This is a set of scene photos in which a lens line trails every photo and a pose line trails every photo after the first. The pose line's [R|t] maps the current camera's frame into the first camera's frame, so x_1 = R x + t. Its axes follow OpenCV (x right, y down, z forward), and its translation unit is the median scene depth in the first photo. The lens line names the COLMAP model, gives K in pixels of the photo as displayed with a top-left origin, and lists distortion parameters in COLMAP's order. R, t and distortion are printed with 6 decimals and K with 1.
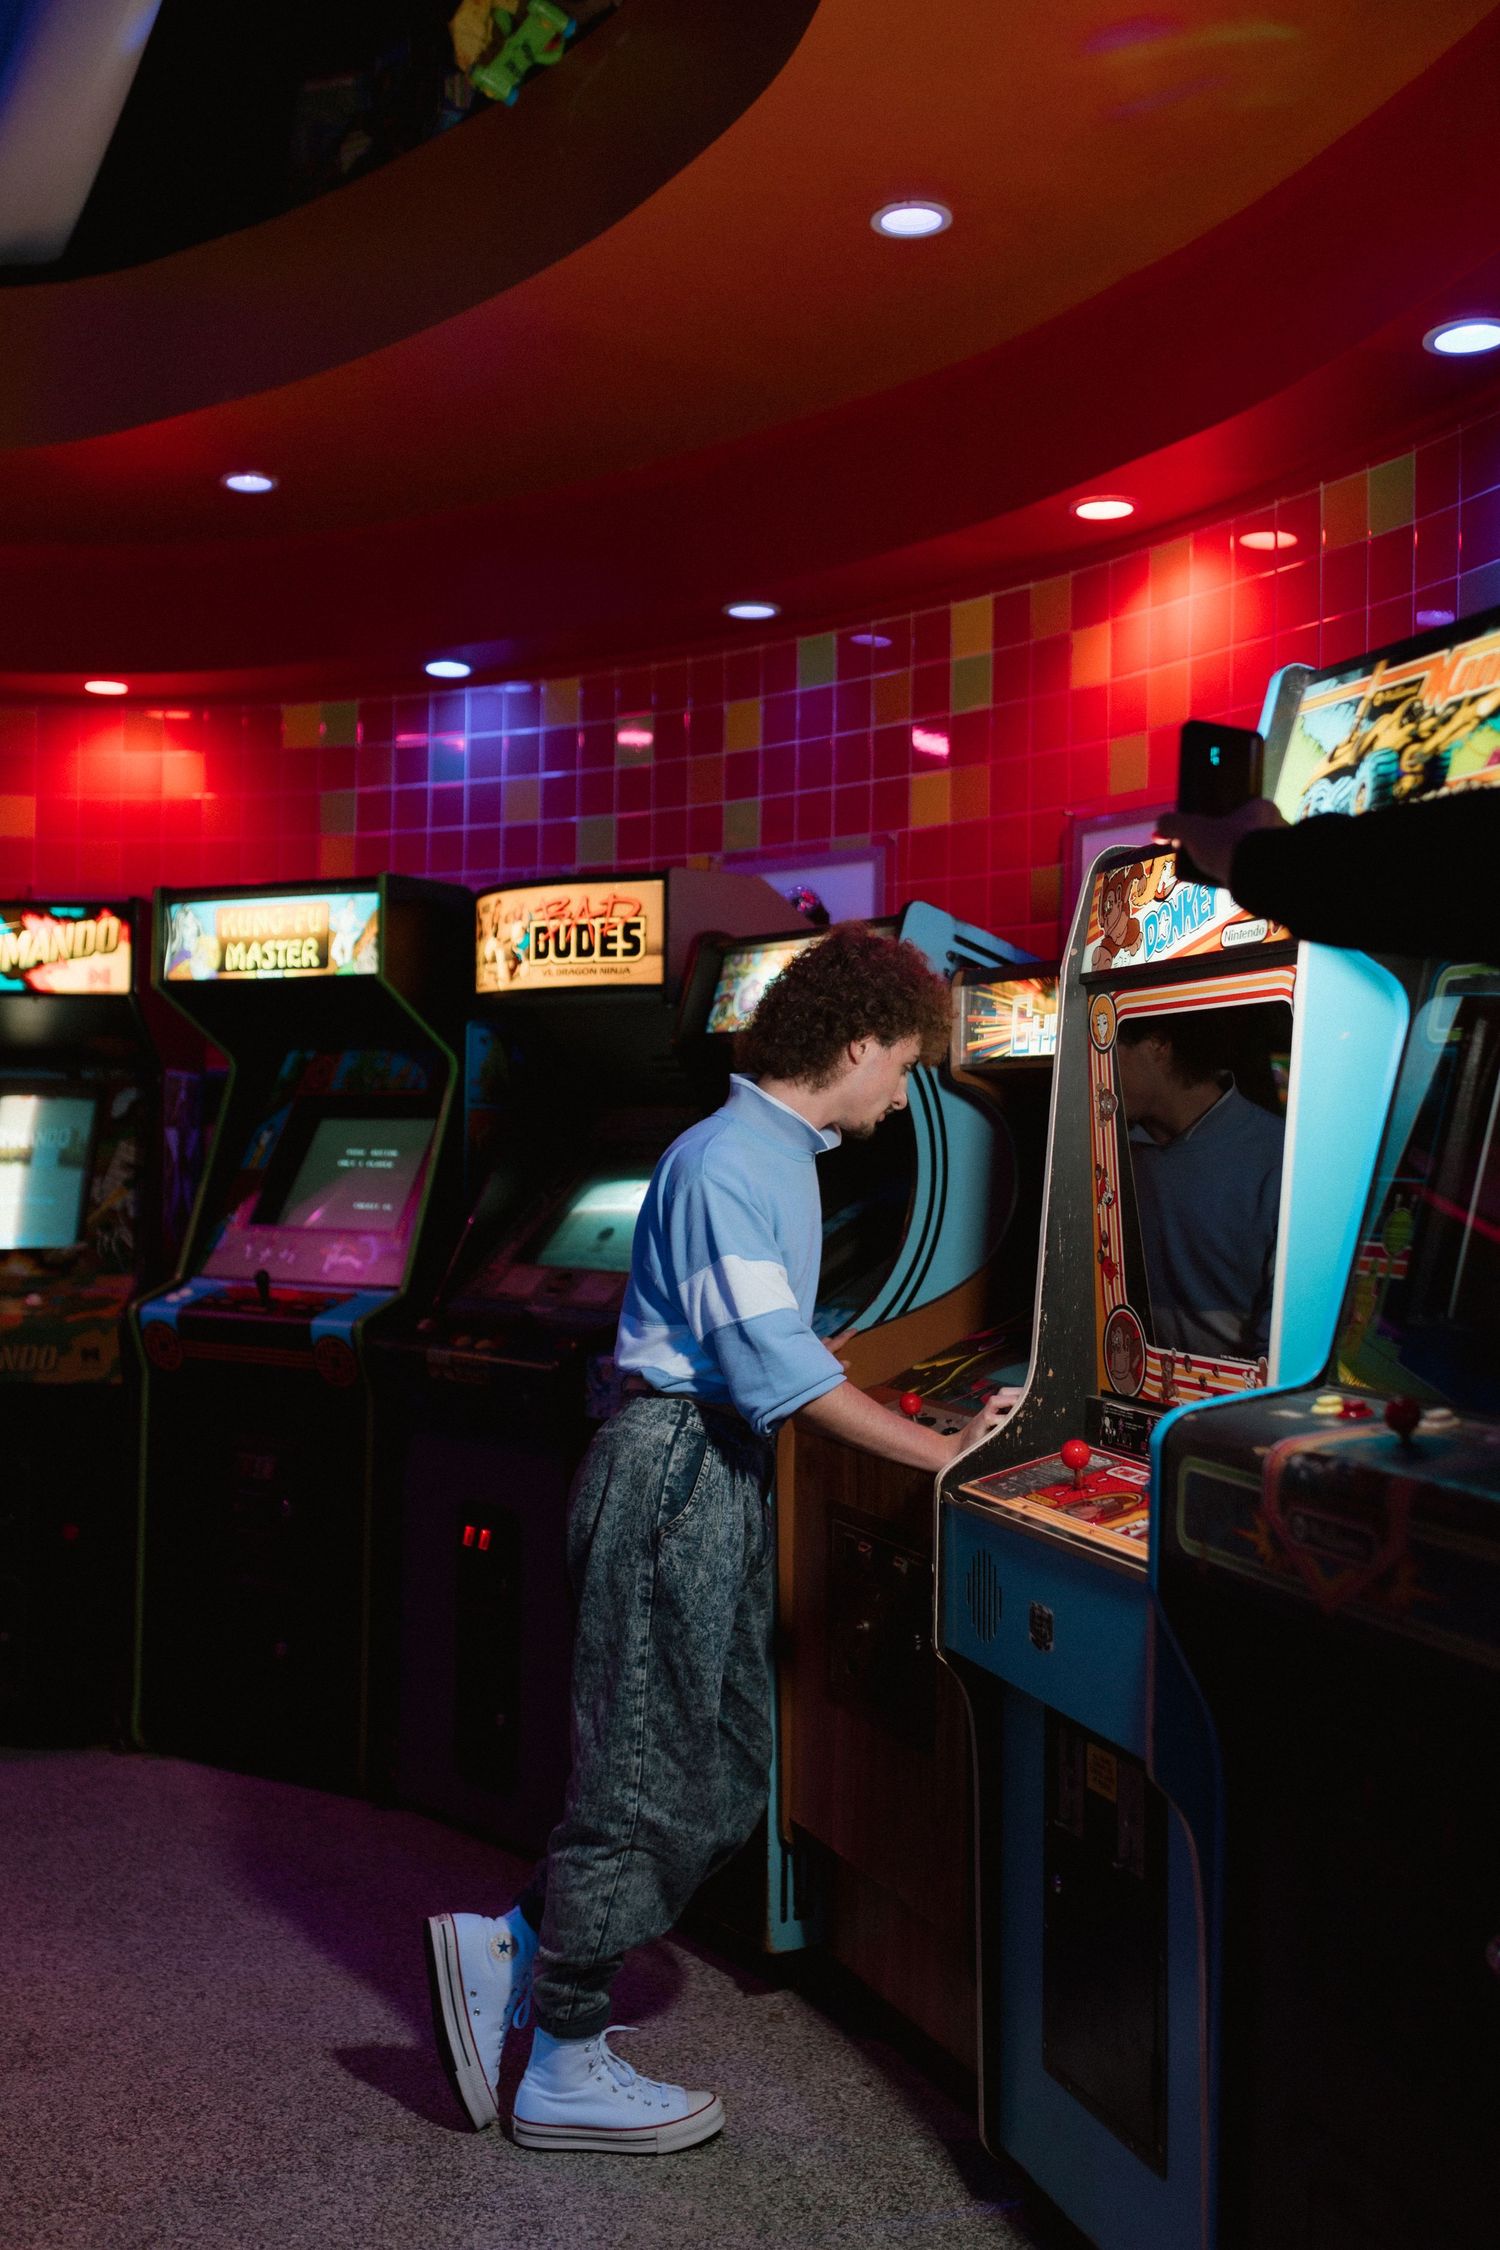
lens RADIAL K [[2241.2, 0, 747.9], [0, 2241.2, 1137.1], [0, 0, 1]] dist [-0.001175, 0.004513]
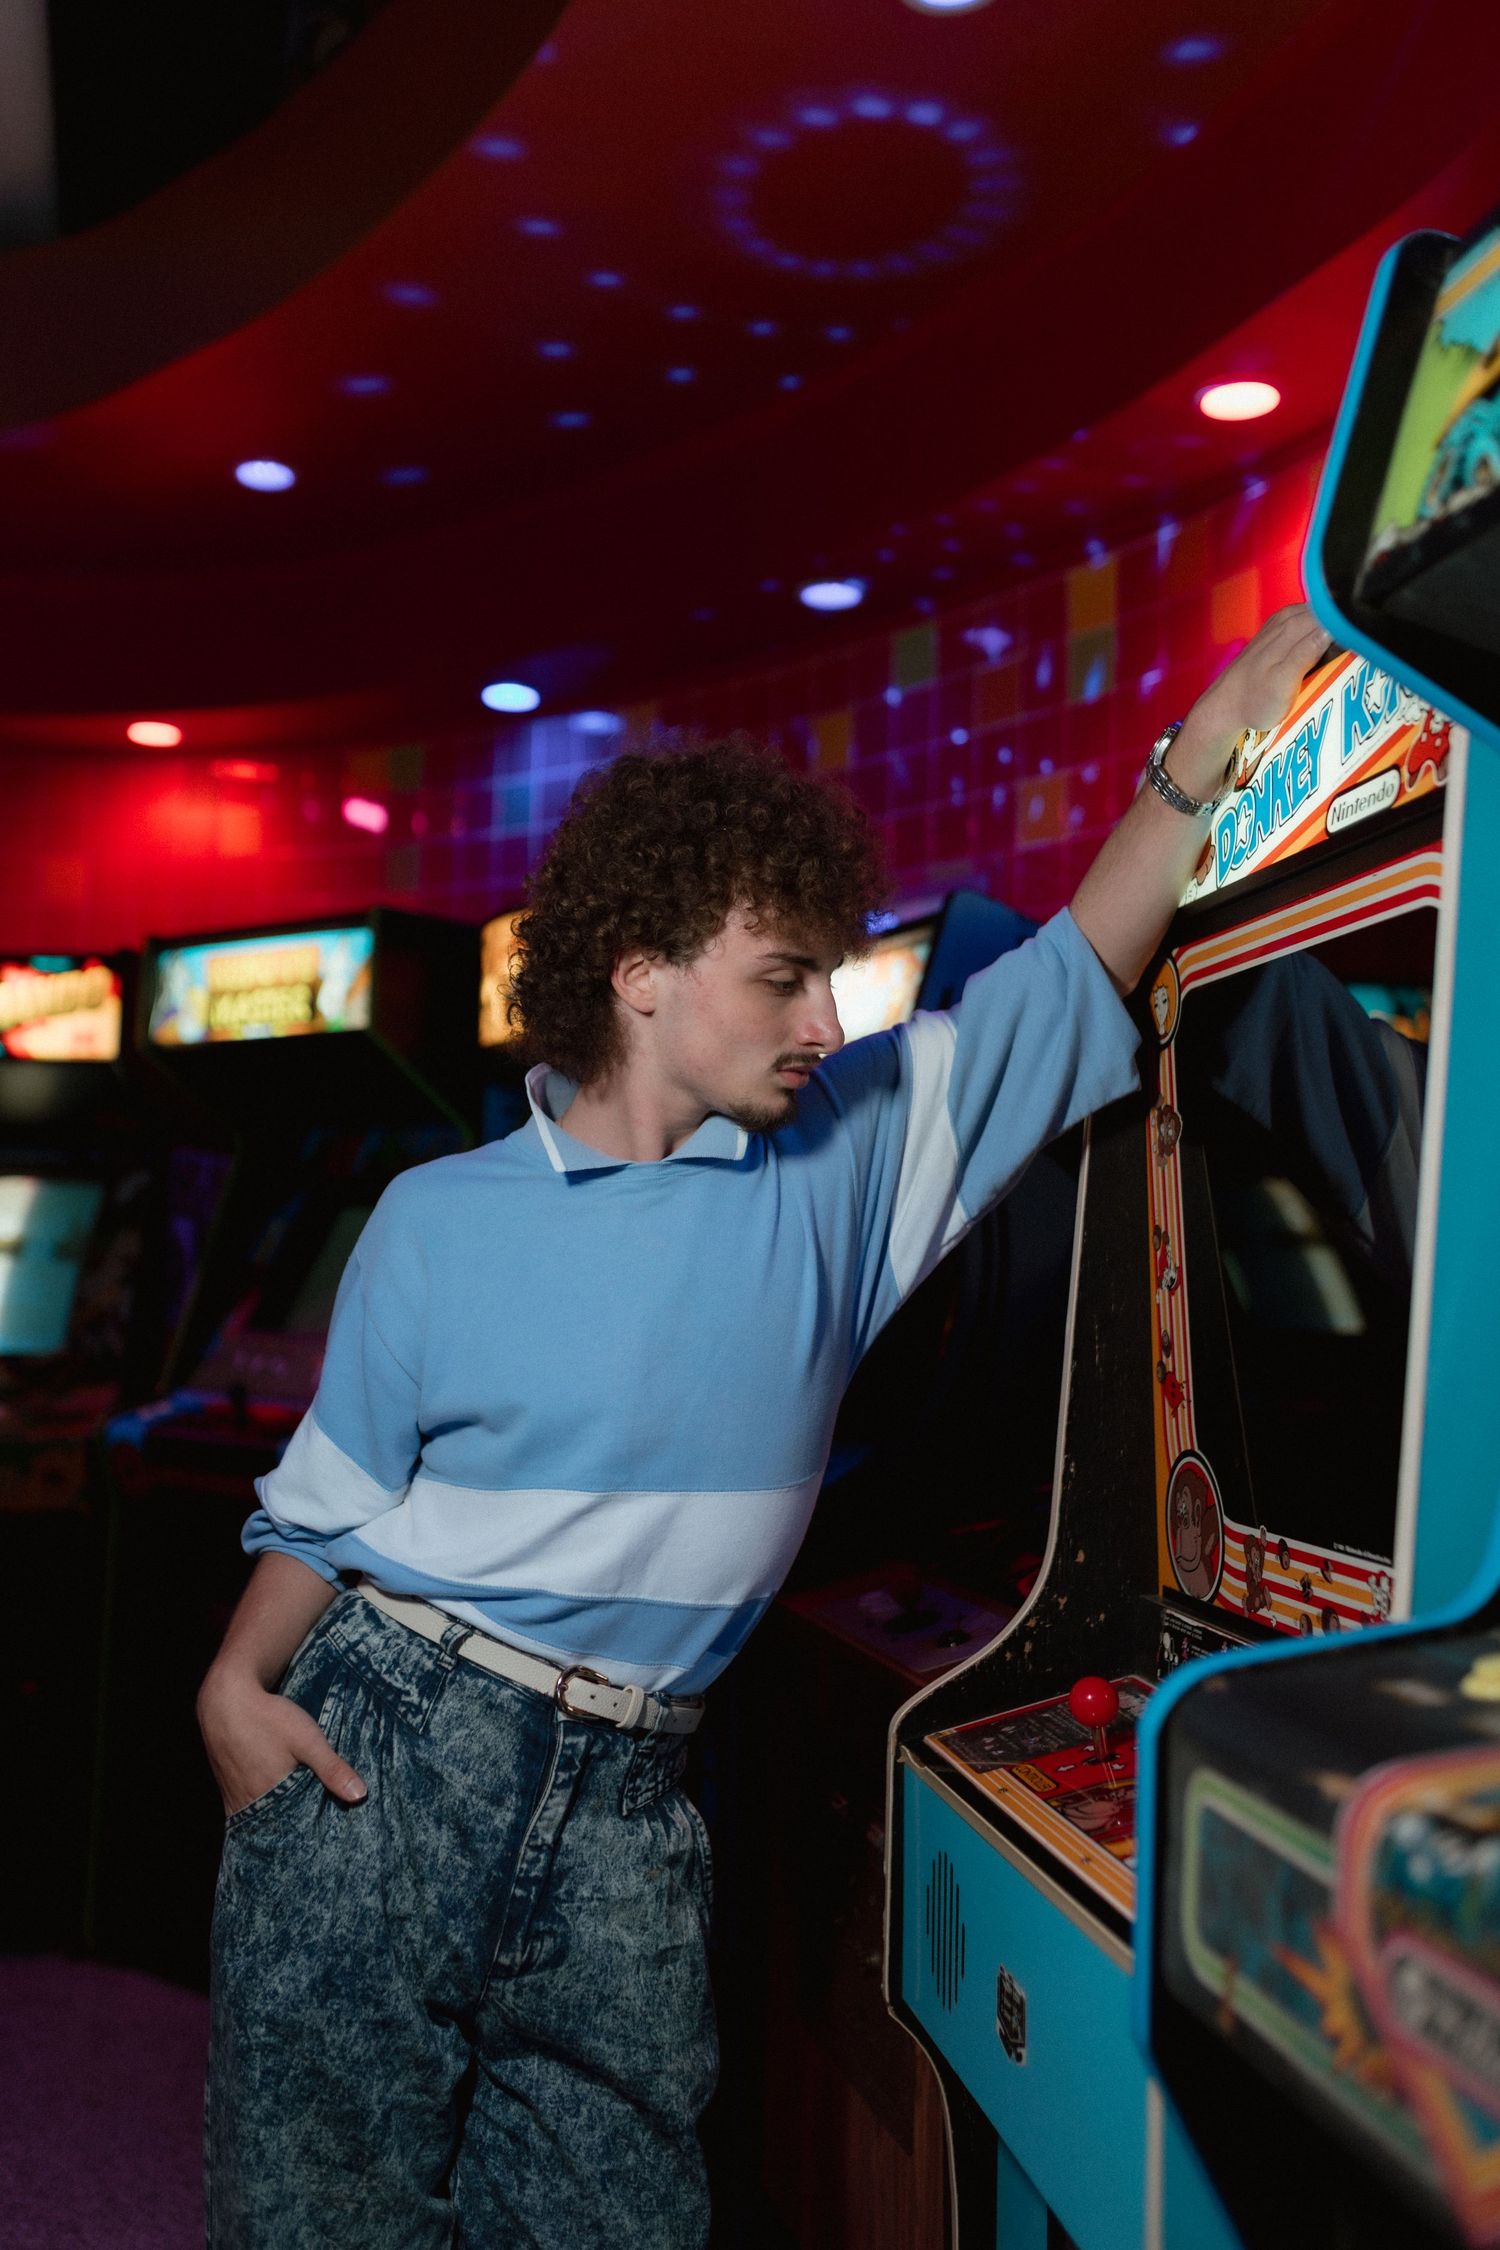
lens RADIAL K [[2098.4, 0, 750.0], [0, 2098.4, 1125.0], [0, 0, 1]] dist [-0.005660, -0.000121]
pose [[0.991980, 0.003917, -0.126333, 0.099662], [-0.012984, 0.997390, -0.071028, 0.023358], [0.125725, 0.072099, 0.989442, 0.338280]]
